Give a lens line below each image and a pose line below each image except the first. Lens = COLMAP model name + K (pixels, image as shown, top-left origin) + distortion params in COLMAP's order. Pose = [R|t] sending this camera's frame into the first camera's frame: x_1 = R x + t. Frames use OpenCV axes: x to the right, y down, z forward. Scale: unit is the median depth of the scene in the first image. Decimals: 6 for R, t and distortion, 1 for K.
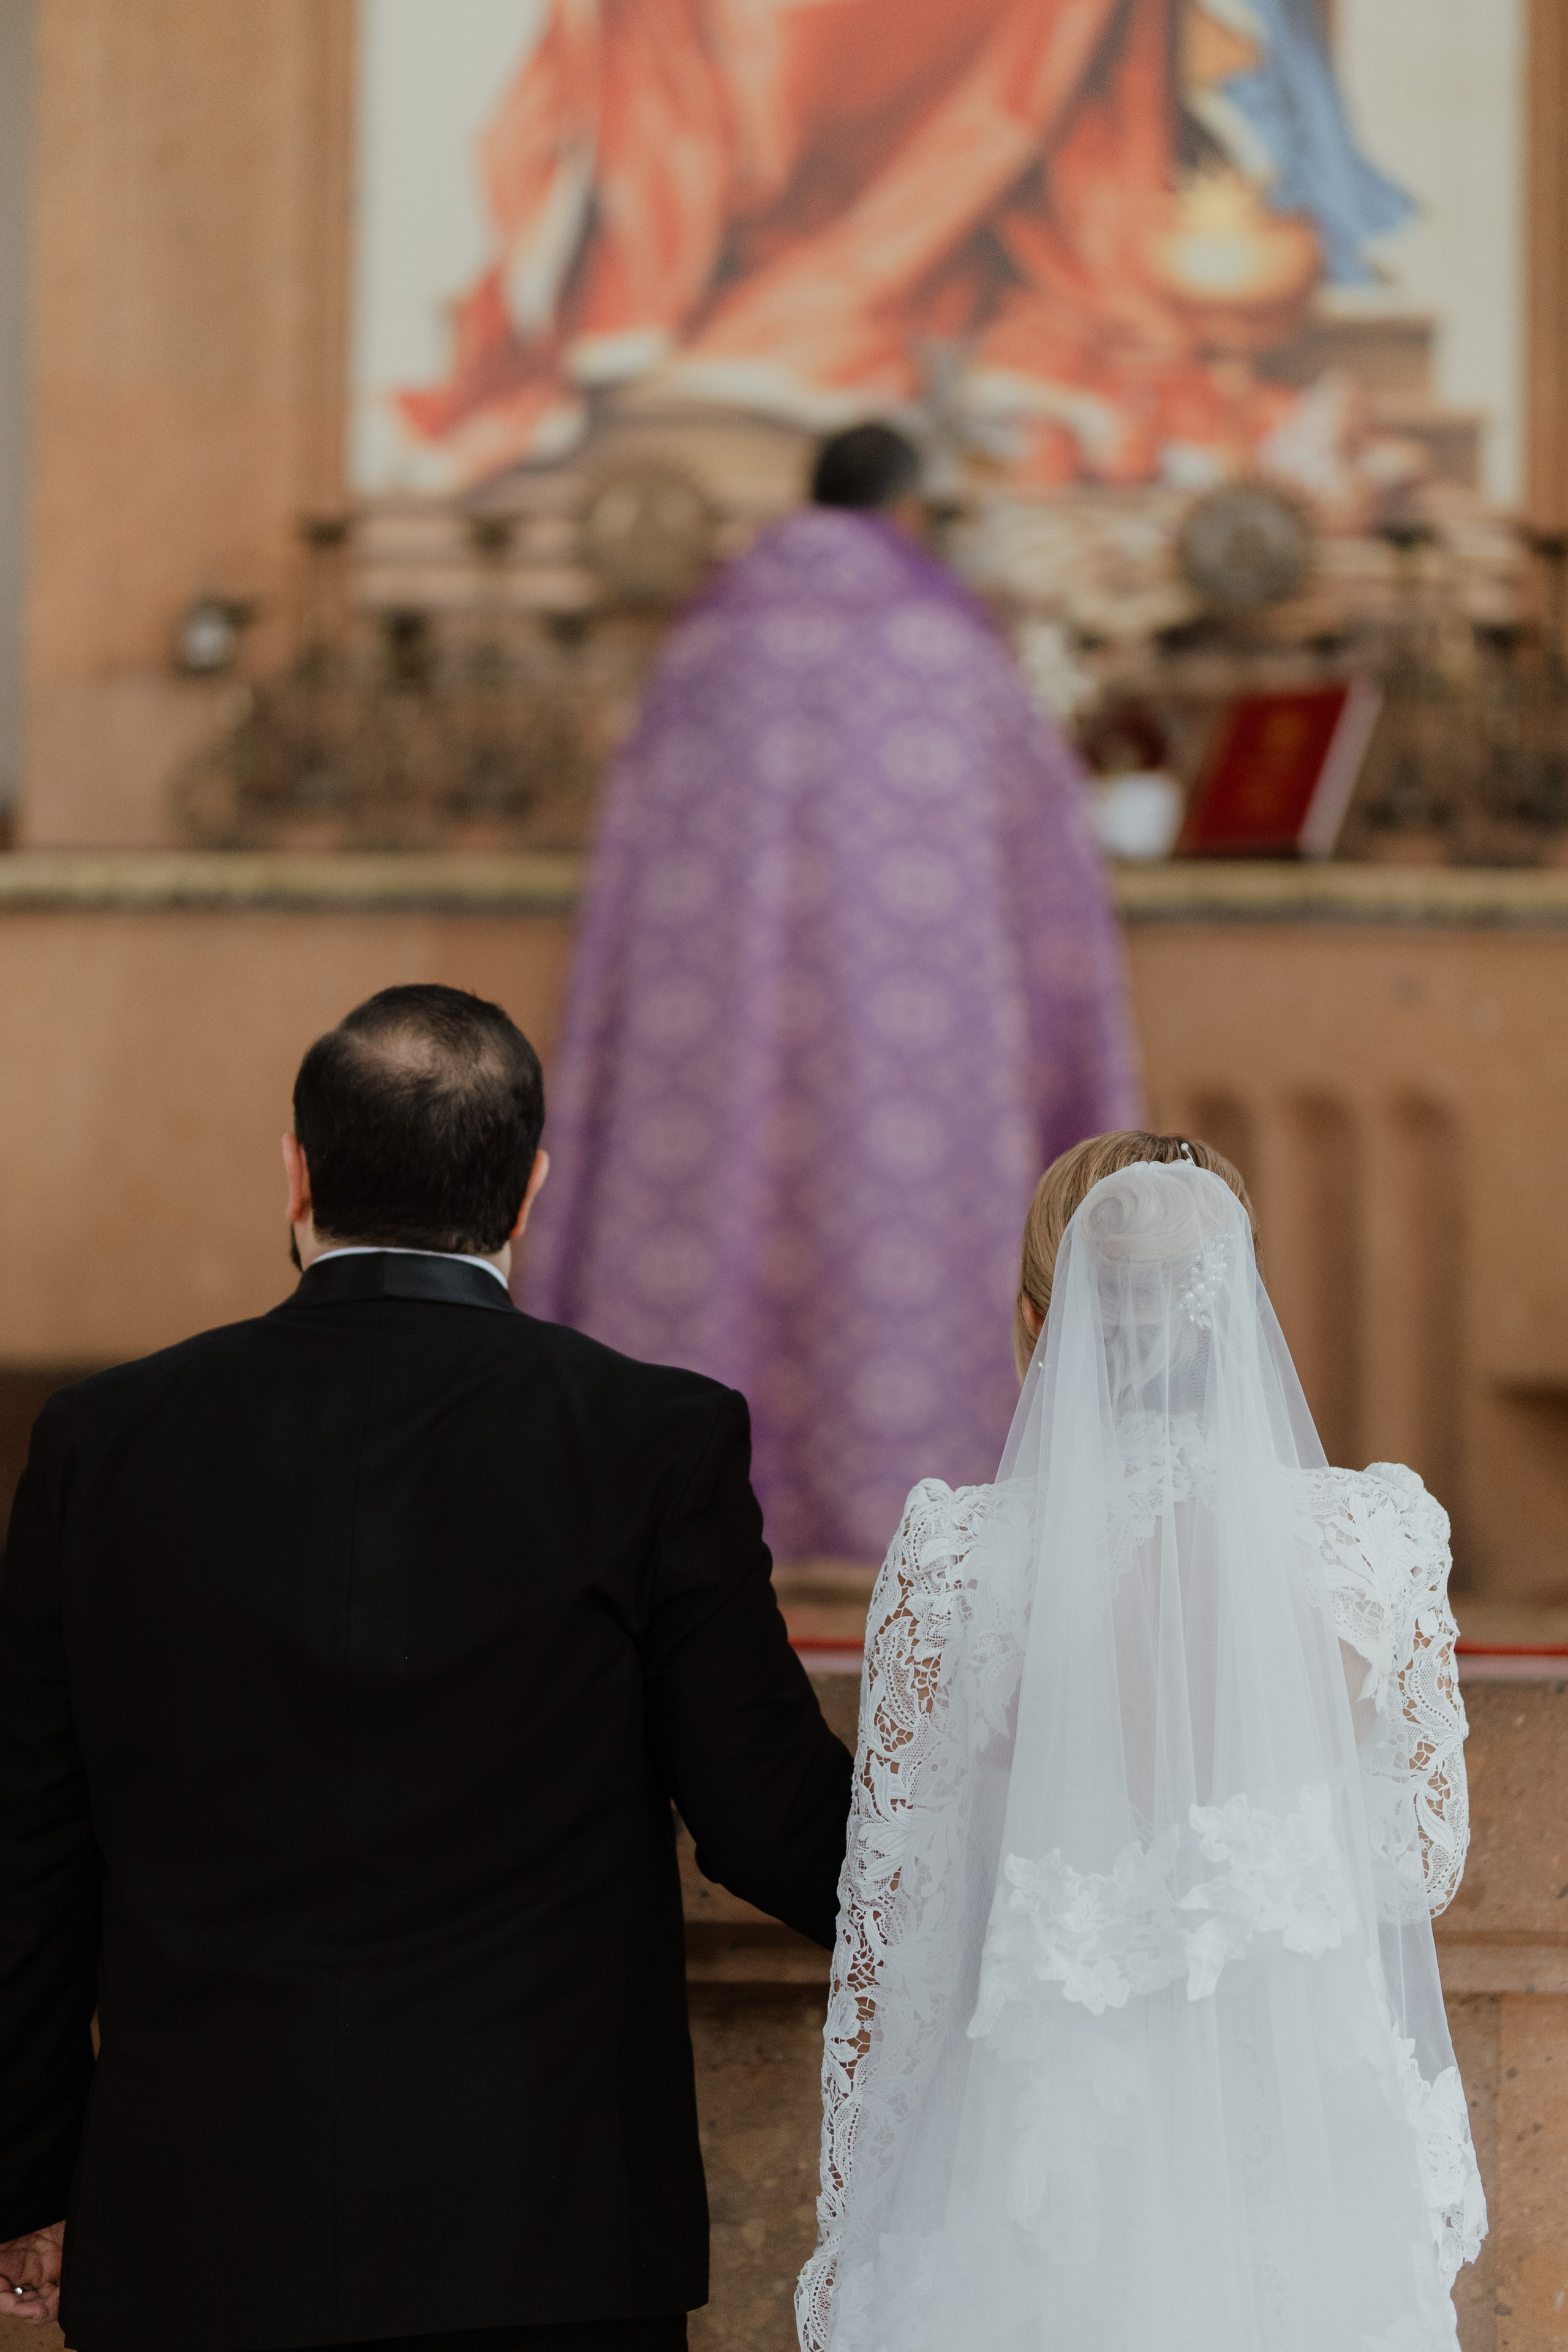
lens RADIAL K [[5560.4, 0, 784.0], [0, 5560.4, 1176.0], [0, 0, 1]] dist [0.037539, 0.281399]
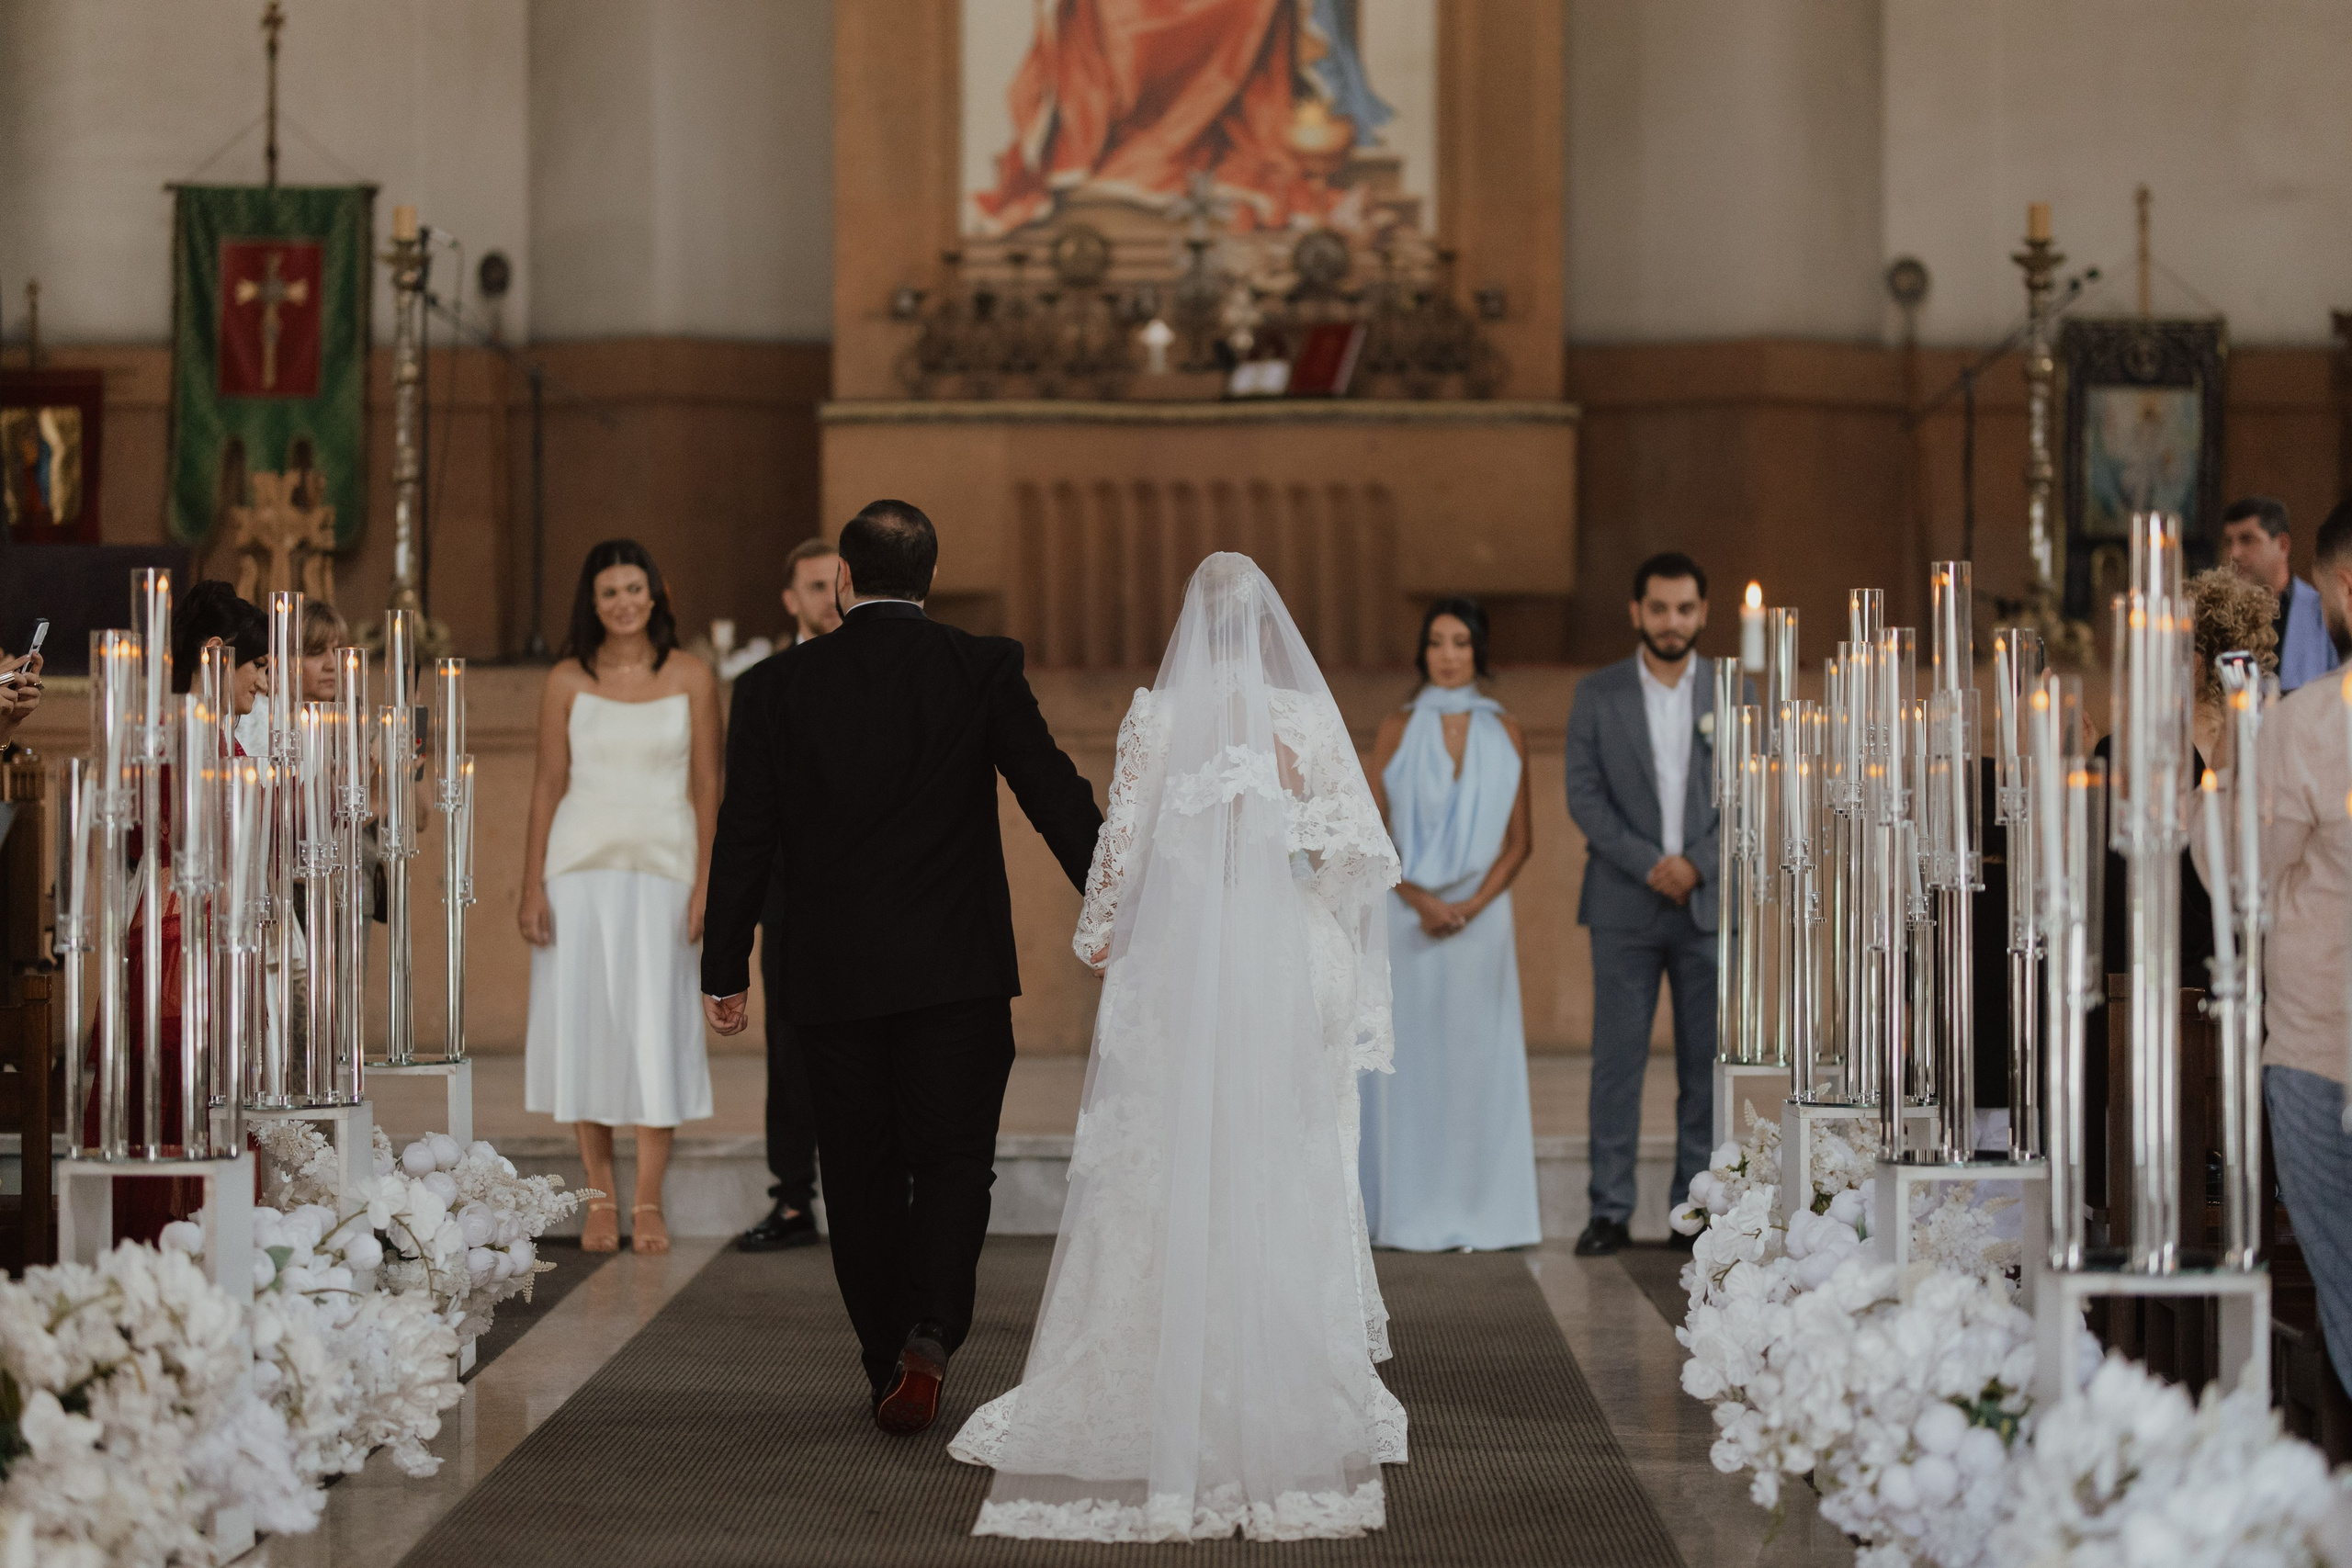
lens RADIAL K [[5652.3, 0, 1176.0], [0, 5652.3, 784.0], [0, 0, 1]] dist [-0.042960, 0.840912]
pose [[0.999923, -0.012280, -0.001550, 0.018685], [0.012362, 0.997063, 0.075587, -0.069162], [0.000617, -0.075600, 0.997138, -1.505187]]
